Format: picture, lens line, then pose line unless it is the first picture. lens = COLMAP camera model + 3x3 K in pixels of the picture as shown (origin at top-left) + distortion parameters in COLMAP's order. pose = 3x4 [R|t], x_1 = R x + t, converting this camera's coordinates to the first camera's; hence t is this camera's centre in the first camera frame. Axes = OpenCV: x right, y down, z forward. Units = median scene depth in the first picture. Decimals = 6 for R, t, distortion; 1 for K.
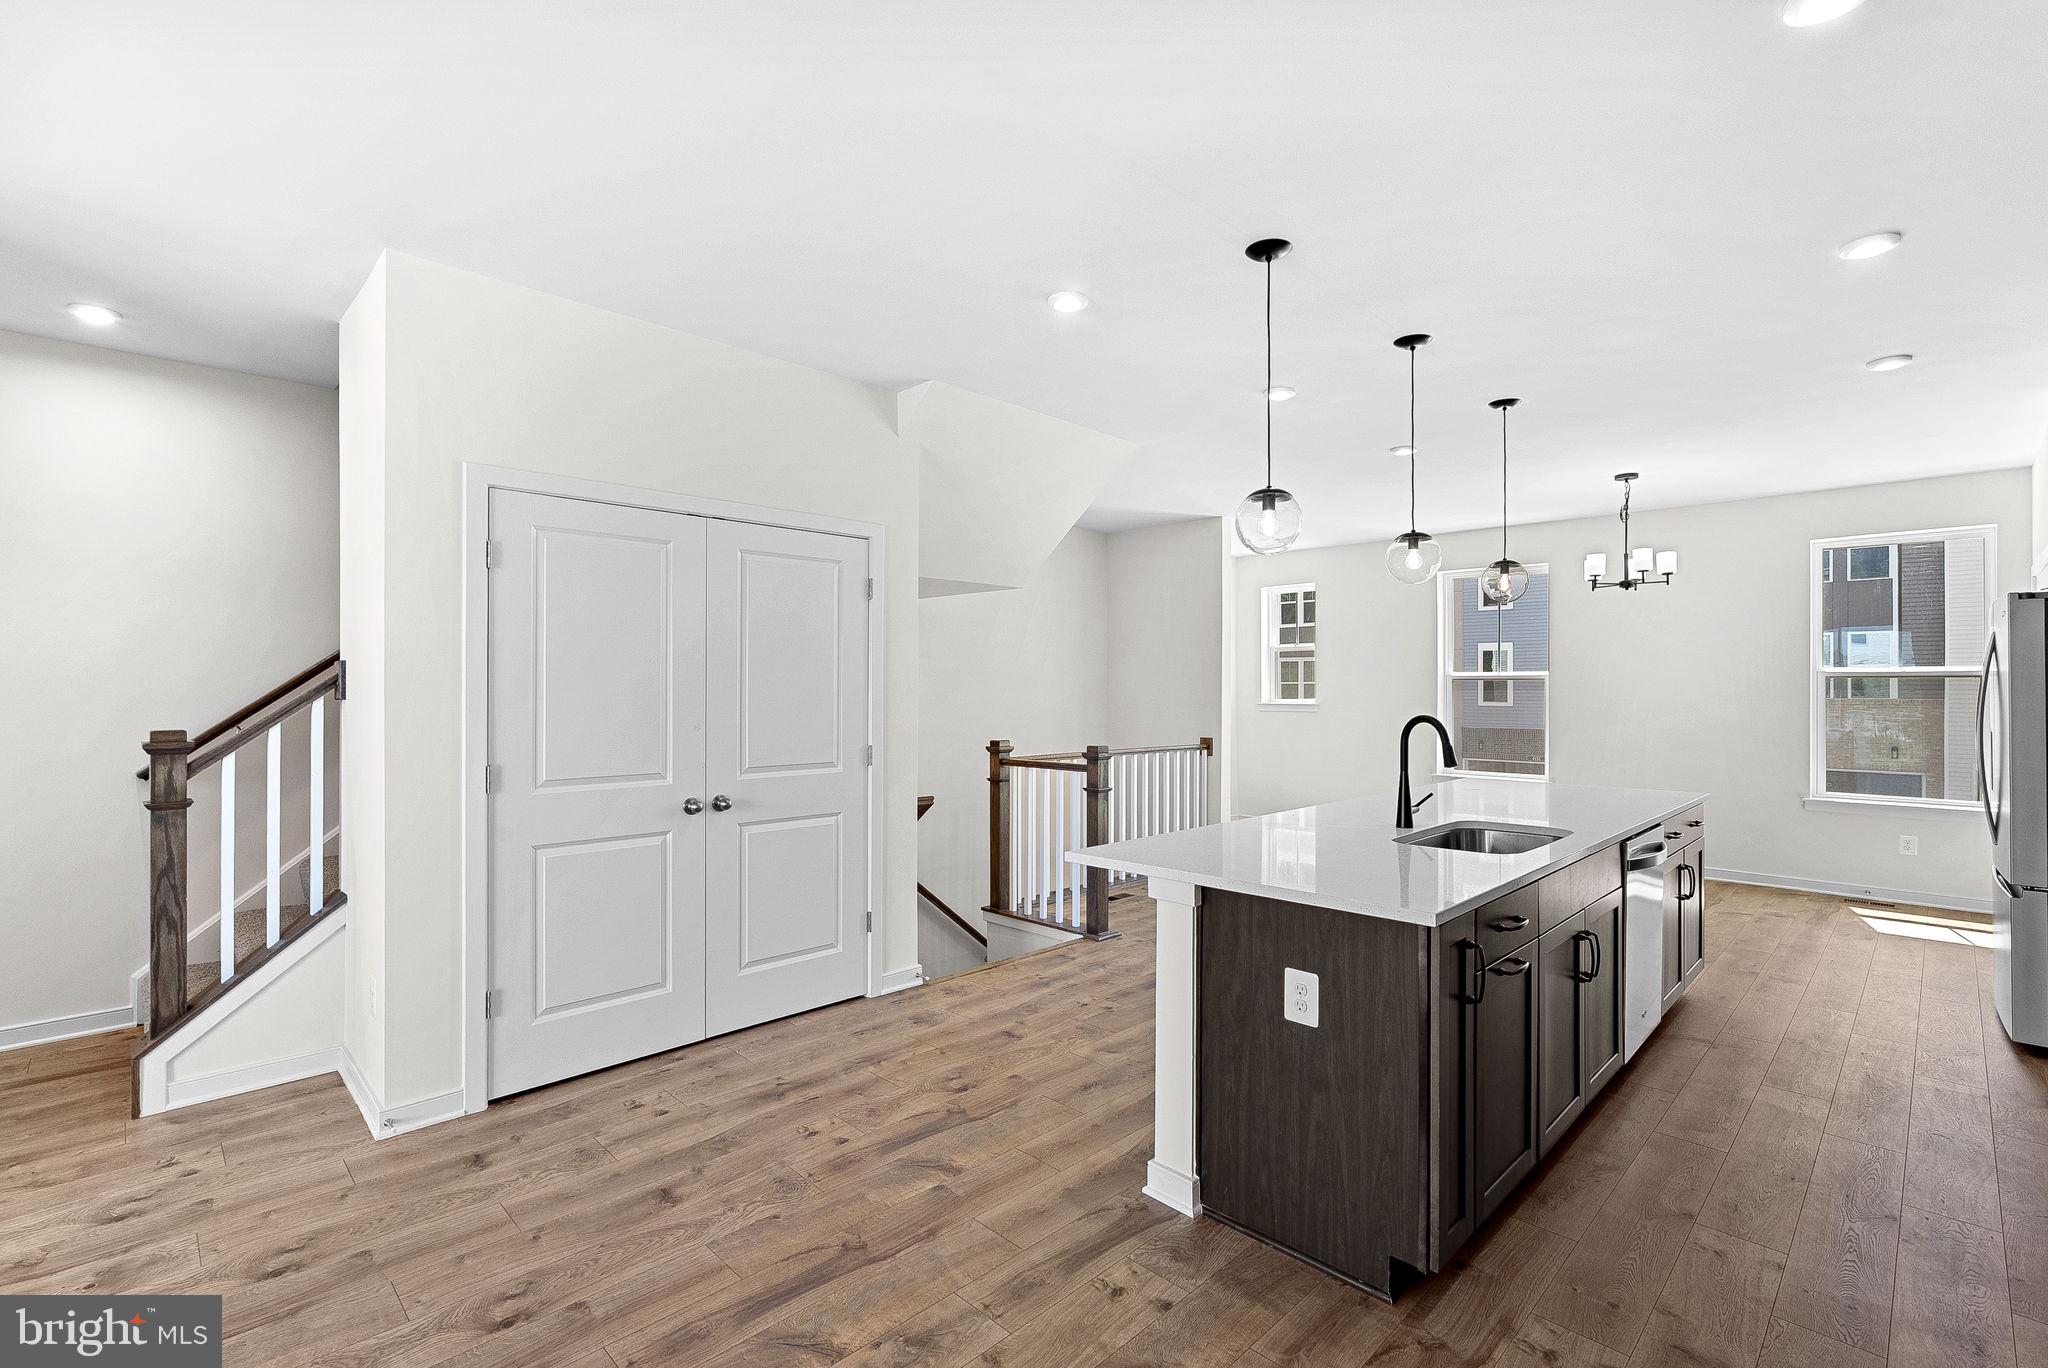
lens RADIAL K [[915.1, 0, 1026.1], [0, 915.1, 685.2], [0, 0, 1]] dist [-0.003636, -0.000264]
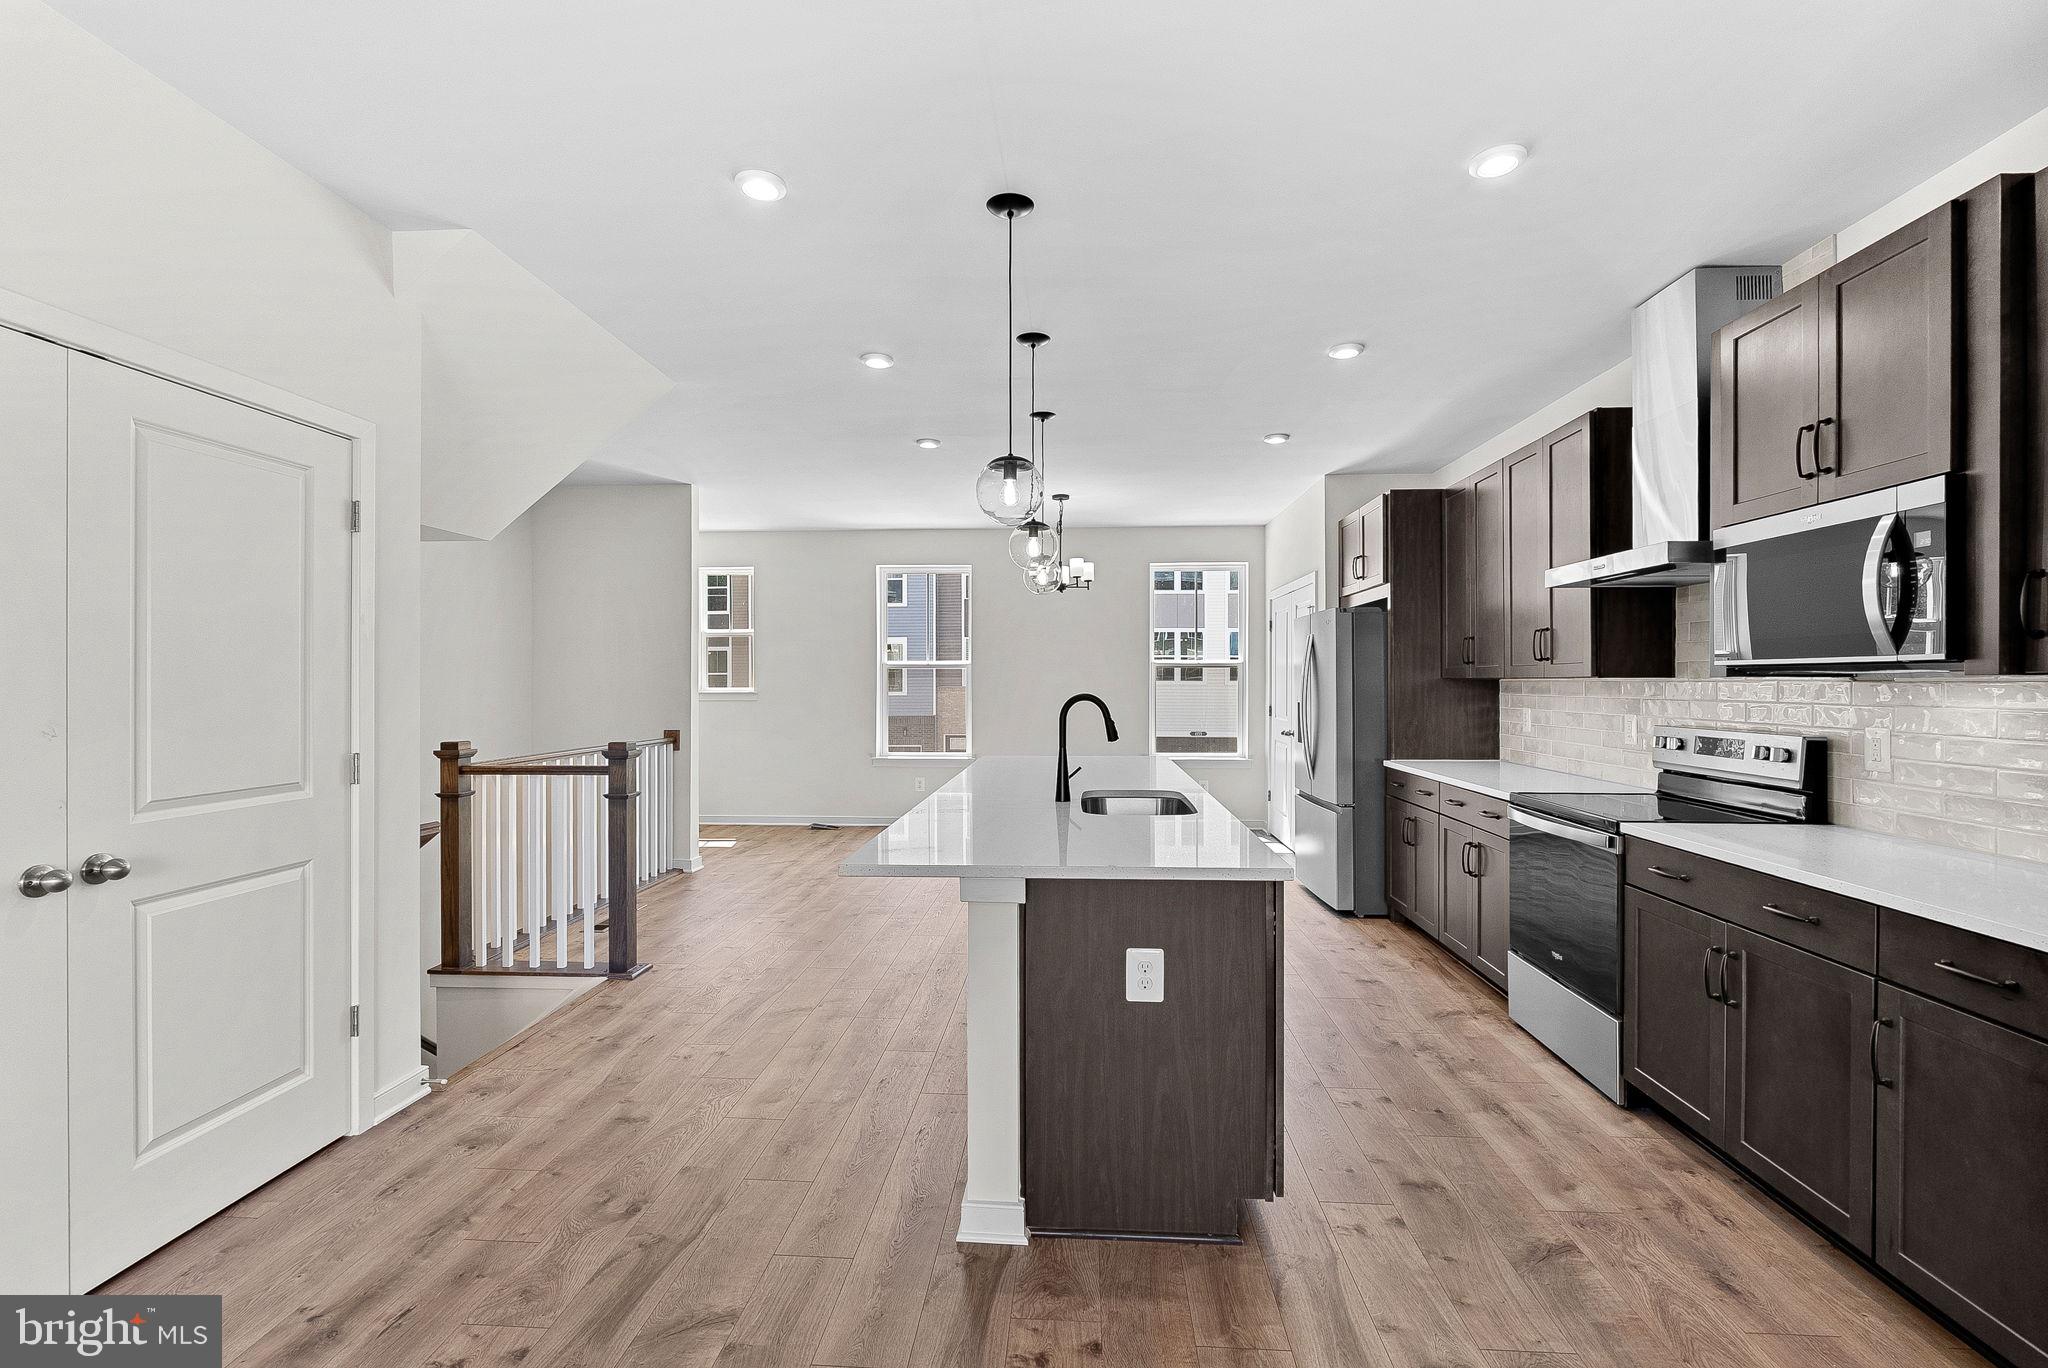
lens RADIAL K [[915.1, 0, 1026.1], [0, 915.1, 685.2], [0, 0, 1]] dist [-0.003636, -0.000264]
pose [[0.749651, -0.005010, 0.661815, -0.275602], [-0.000593, 0.999966, 0.008242, 0.012390], [-0.661833, -0.006571, 0.749622, 0.213389]]
